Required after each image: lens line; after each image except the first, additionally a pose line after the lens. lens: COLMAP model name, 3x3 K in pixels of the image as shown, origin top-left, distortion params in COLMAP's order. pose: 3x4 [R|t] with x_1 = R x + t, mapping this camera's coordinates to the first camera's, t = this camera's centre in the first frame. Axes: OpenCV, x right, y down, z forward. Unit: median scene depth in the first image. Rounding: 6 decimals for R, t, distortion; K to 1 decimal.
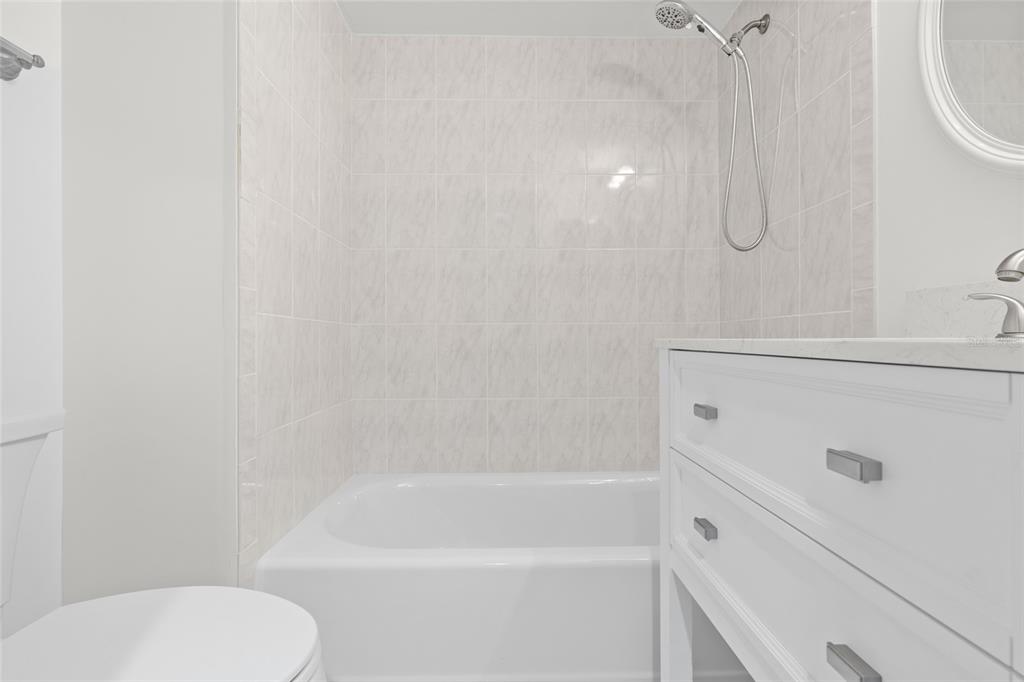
lens RADIAL K [[466.2, 0, 511.4], [0, 466.2, 337.5], [0, 0, 1]] dist [-0.002895, 0.001482]
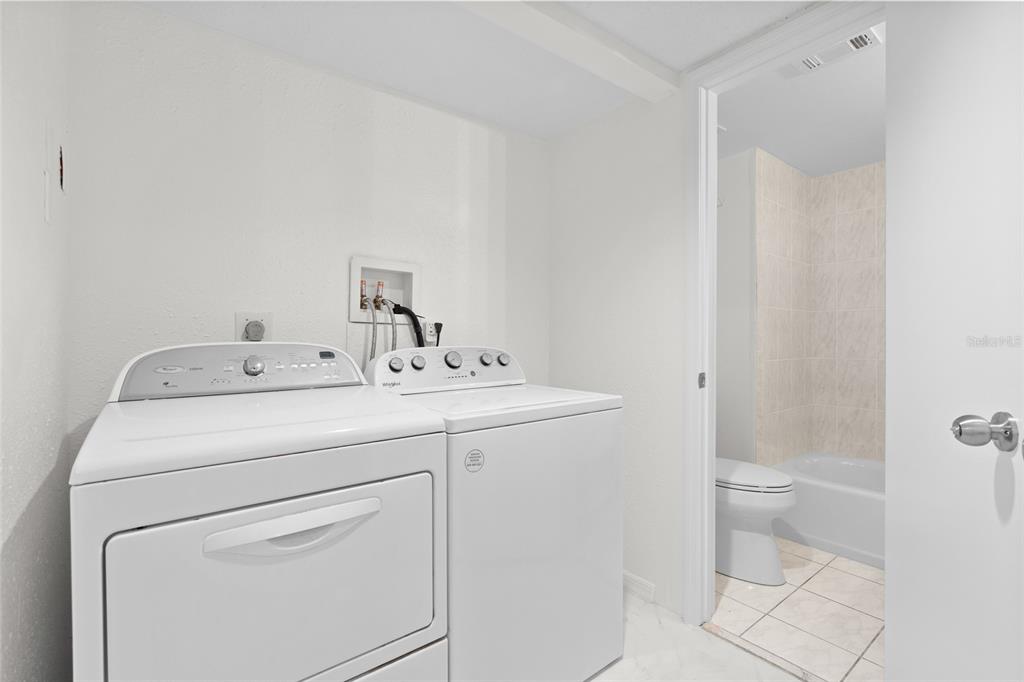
lens RADIAL K [[466.8, 0, 515.3], [0, 466.8, 345.2], [0, 0, 1]] dist [-0.003421, 0.000798]
pose [[0.610825, 0.006535, -0.791739, 0.310564], [0.006309, 0.999894, 0.013121, -0.101409], [0.791741, -0.013010, 0.610719, -0.809328]]
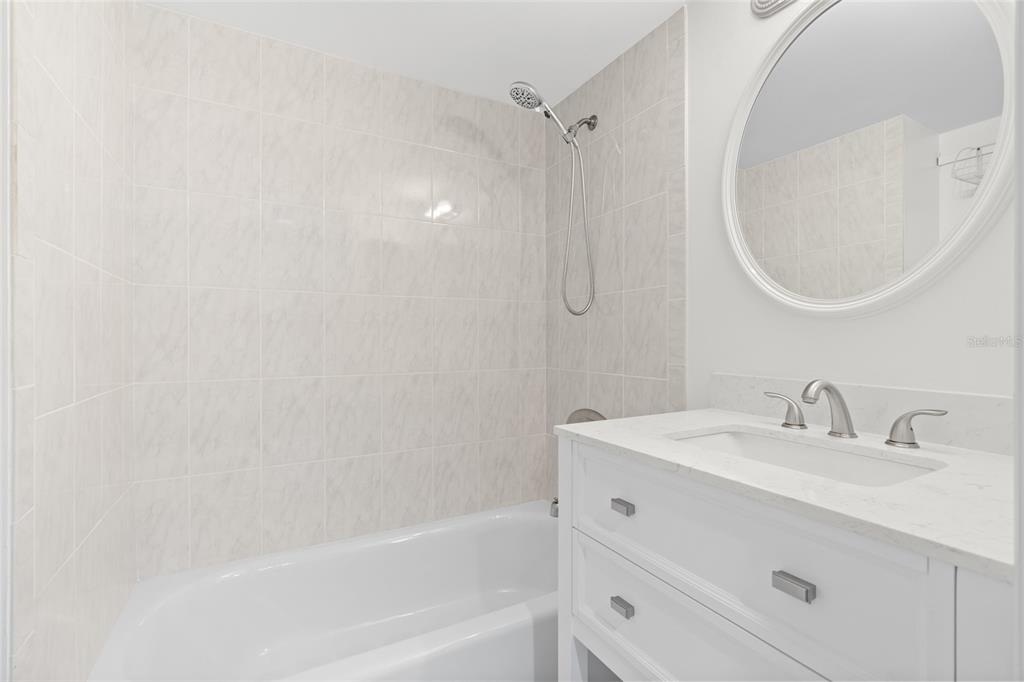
lens RADIAL K [[466.2, 0, 511.4], [0, 466.2, 337.5], [0, 0, 1]] dist [-0.002895, 0.001482]
pose [[0.883319, 0.004037, 0.468756, -0.156136], [-0.006189, 0.999976, 0.003050, -0.109895], [-0.468732, -0.005595, 0.883323, 0.043921]]
